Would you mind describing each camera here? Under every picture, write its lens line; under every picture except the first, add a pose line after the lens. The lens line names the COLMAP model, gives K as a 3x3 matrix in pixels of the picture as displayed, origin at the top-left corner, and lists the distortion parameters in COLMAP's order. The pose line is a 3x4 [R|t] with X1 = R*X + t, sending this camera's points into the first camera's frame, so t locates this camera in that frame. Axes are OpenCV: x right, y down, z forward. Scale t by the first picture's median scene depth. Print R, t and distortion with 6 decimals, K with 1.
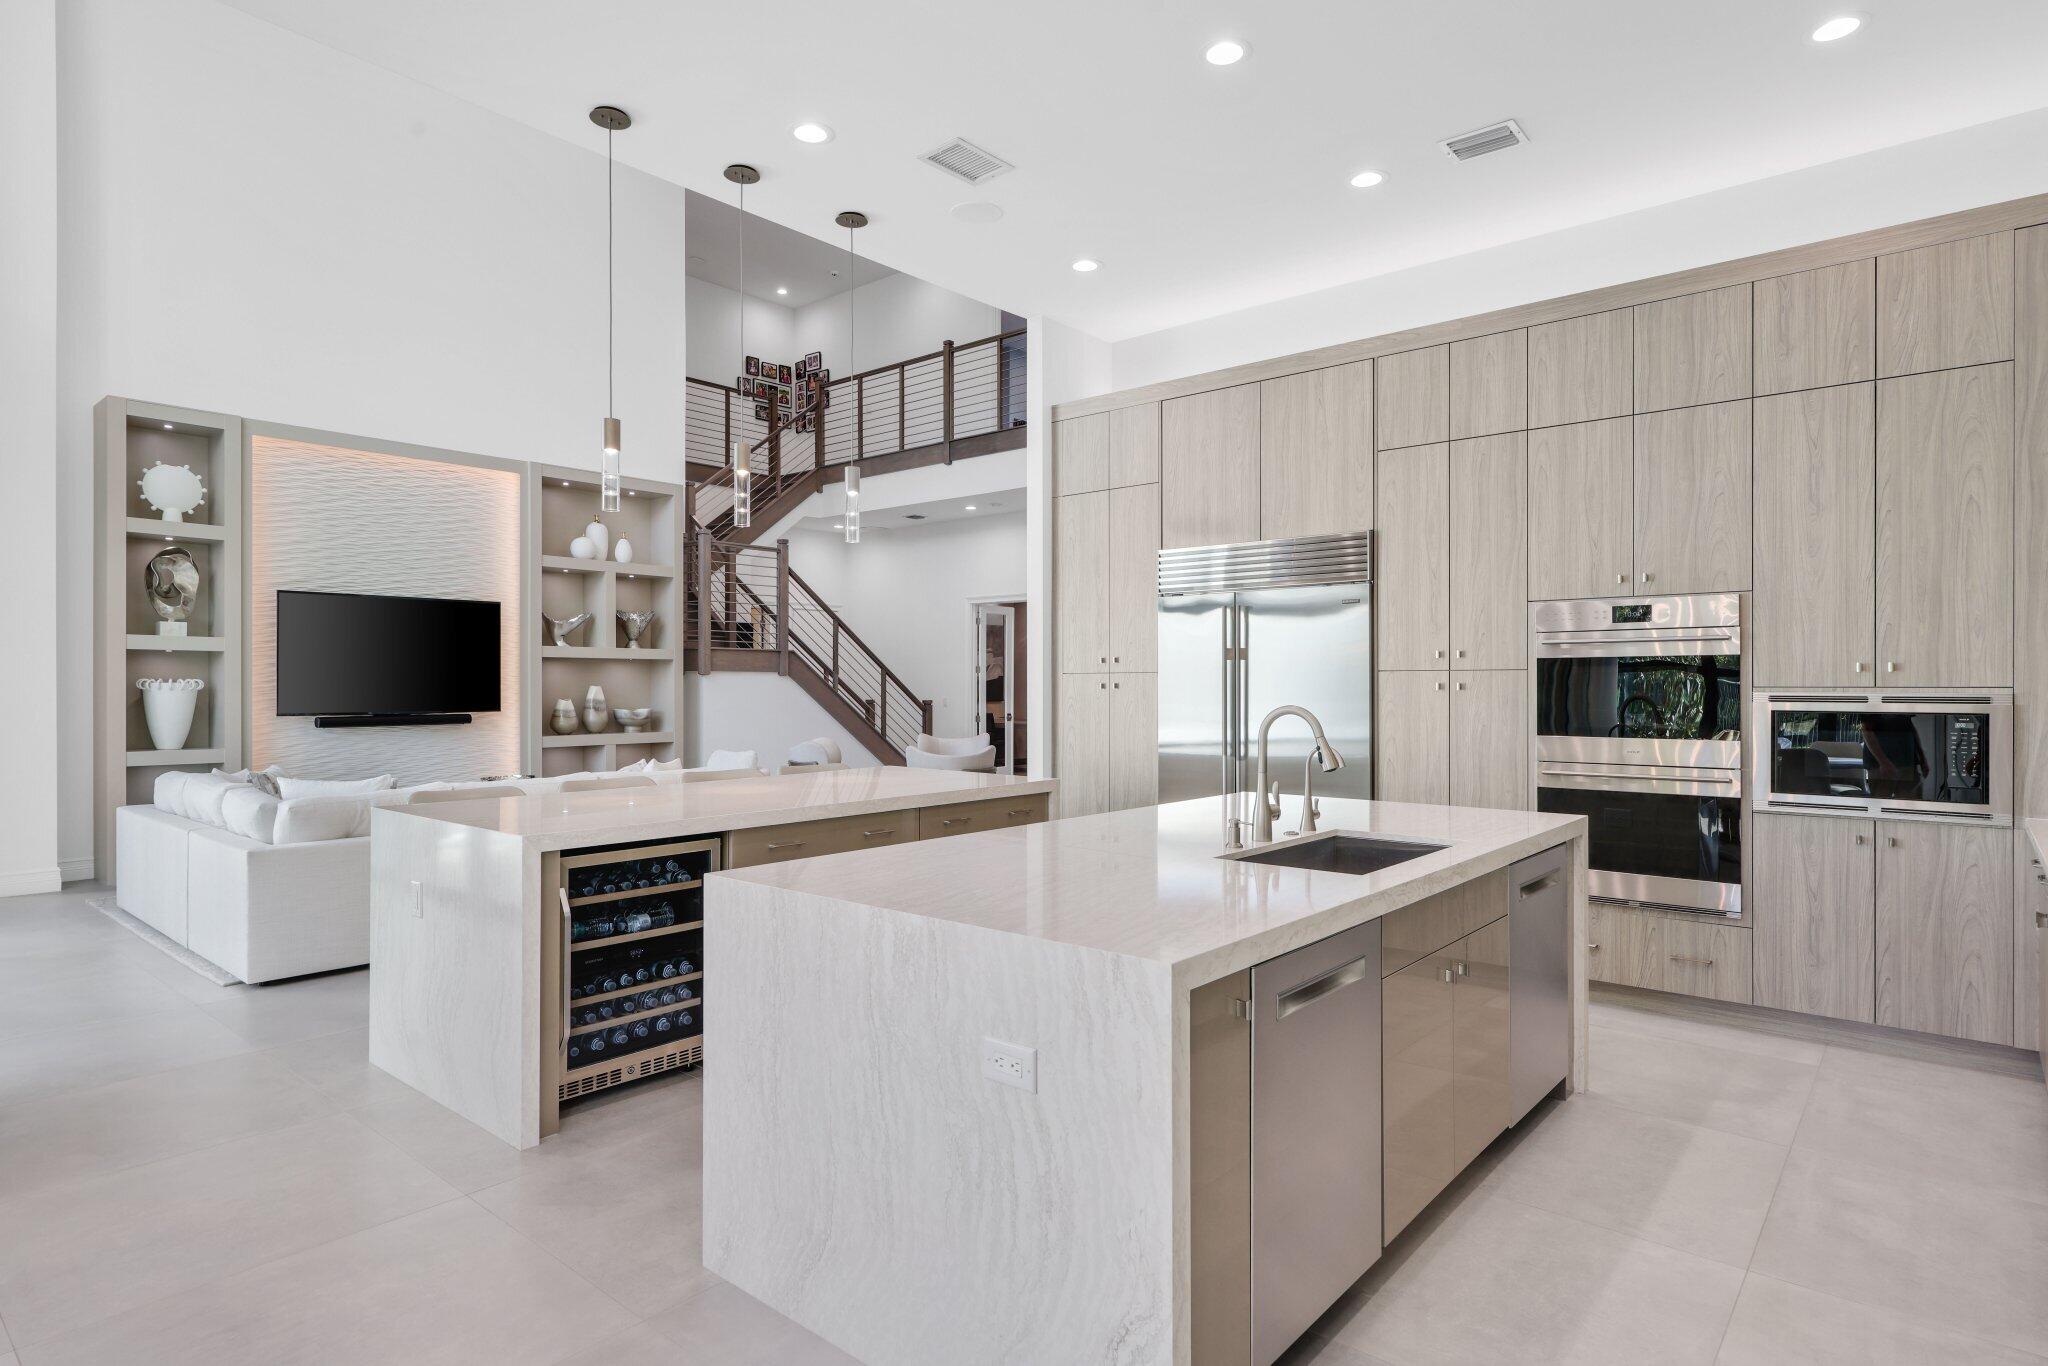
lens RADIAL K [[1098.6, 0, 1022.1], [0, 1098.6, 684.5], [0, 0, 1]] dist [0.000507, 0.000552]
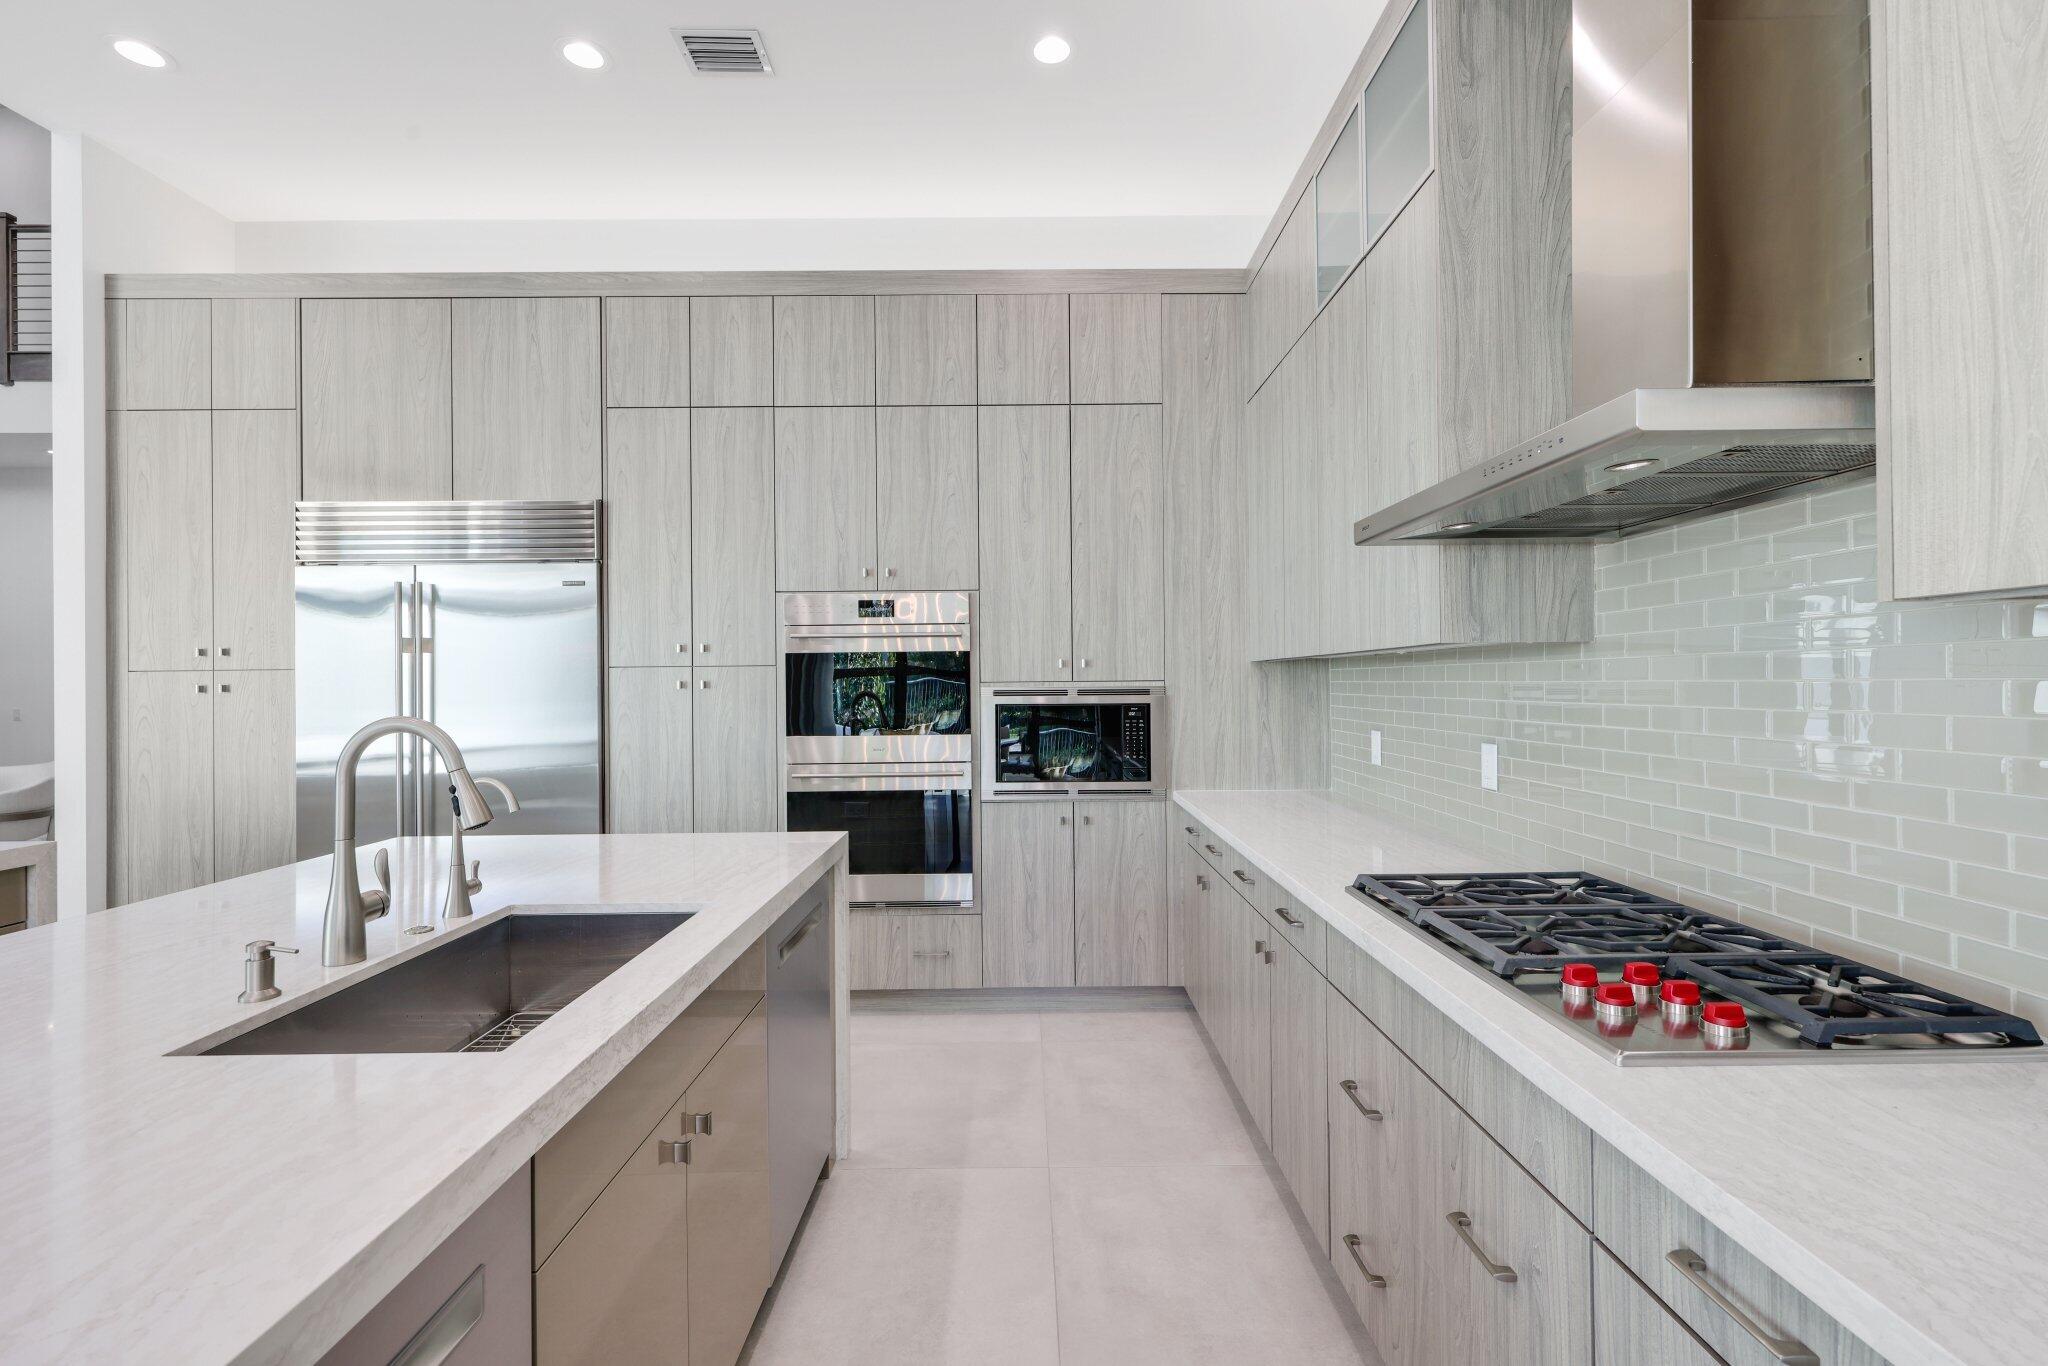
lens RADIAL K [[878.3, 0, 1014.5], [0, 878.3, 677.6], [0, 0, 1]] dist [0.002279, 0.000068]
pose [[0.757519, -0.002746, 0.652807, 0.132751], [0.009431, 0.999933, -0.006738, 0.003360], [-0.652745, 0.011261, 0.757494, 0.316545]]
